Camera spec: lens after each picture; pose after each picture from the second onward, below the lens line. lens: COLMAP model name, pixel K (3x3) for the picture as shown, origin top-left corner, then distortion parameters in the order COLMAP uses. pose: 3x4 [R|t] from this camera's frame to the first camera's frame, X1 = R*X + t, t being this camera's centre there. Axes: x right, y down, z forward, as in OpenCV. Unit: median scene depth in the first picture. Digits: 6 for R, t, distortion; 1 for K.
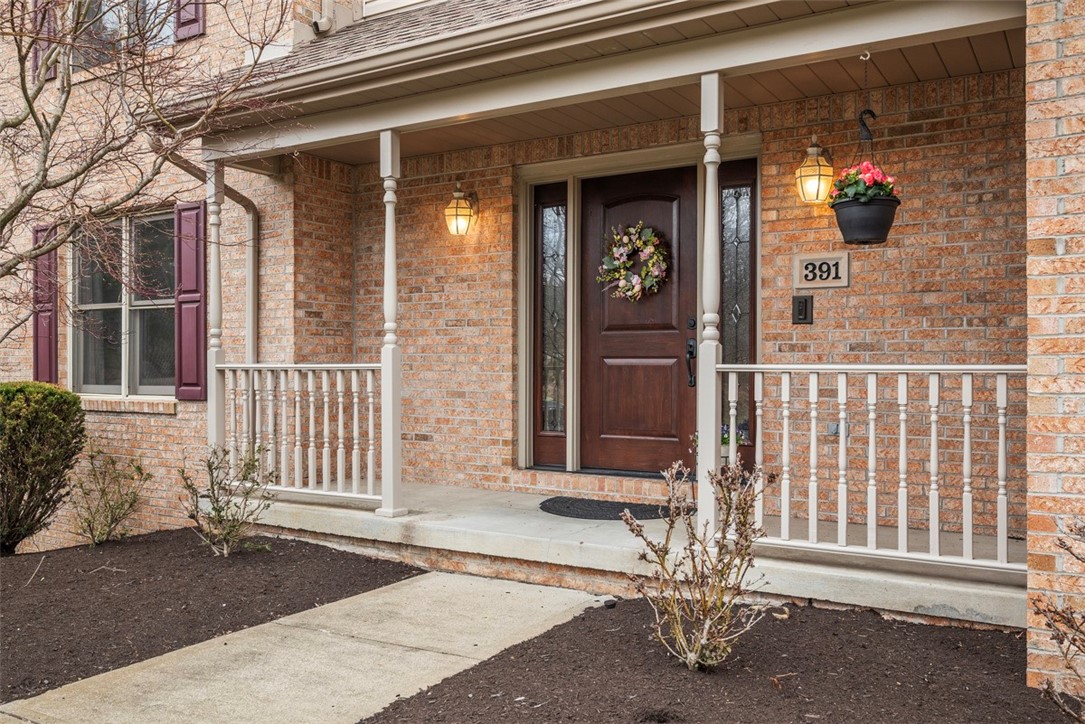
lens RADIAL K [[897.4, 0, 544.8], [0, 897.4, 363.3], [0, 0, 1]] dist [-0.000929, -0.001813]
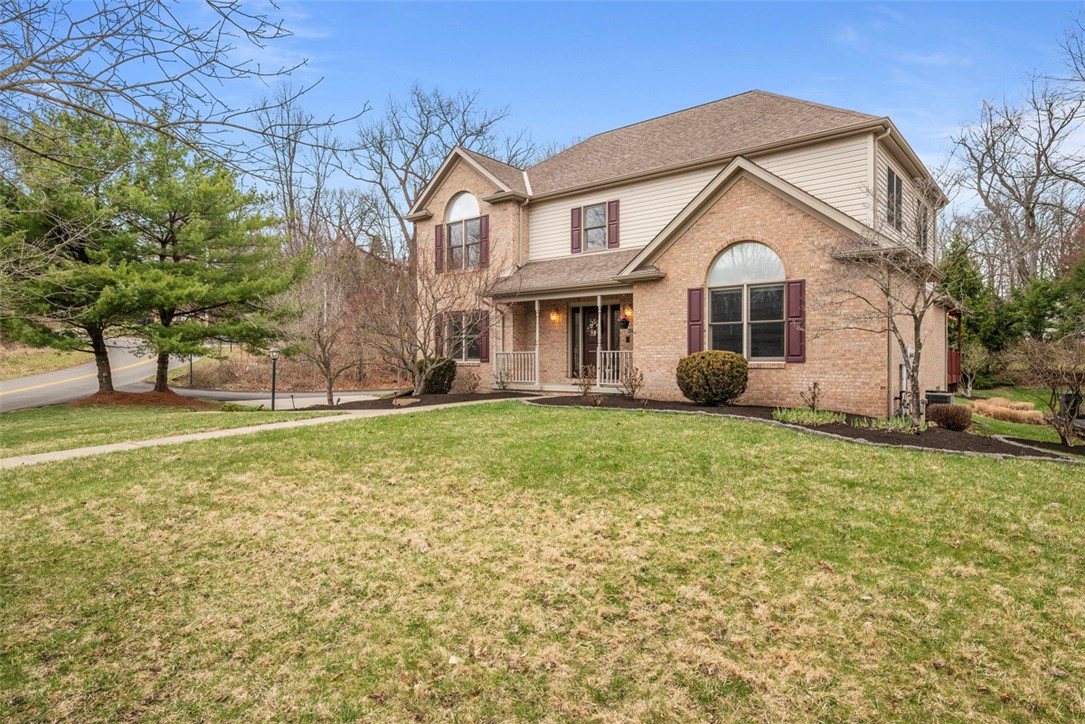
lens RADIAL K [[626.8, 0, 542.7], [0, 626.8, 357.4], [0, 0, 1]] dist [0.000589, -0.000090]
pose [[0.989314, -0.001291, -0.145792, 0.282800], [0.000798, 0.999994, -0.003440, 0.036414], [0.145796, 0.003287, 0.989309, -1.912544]]
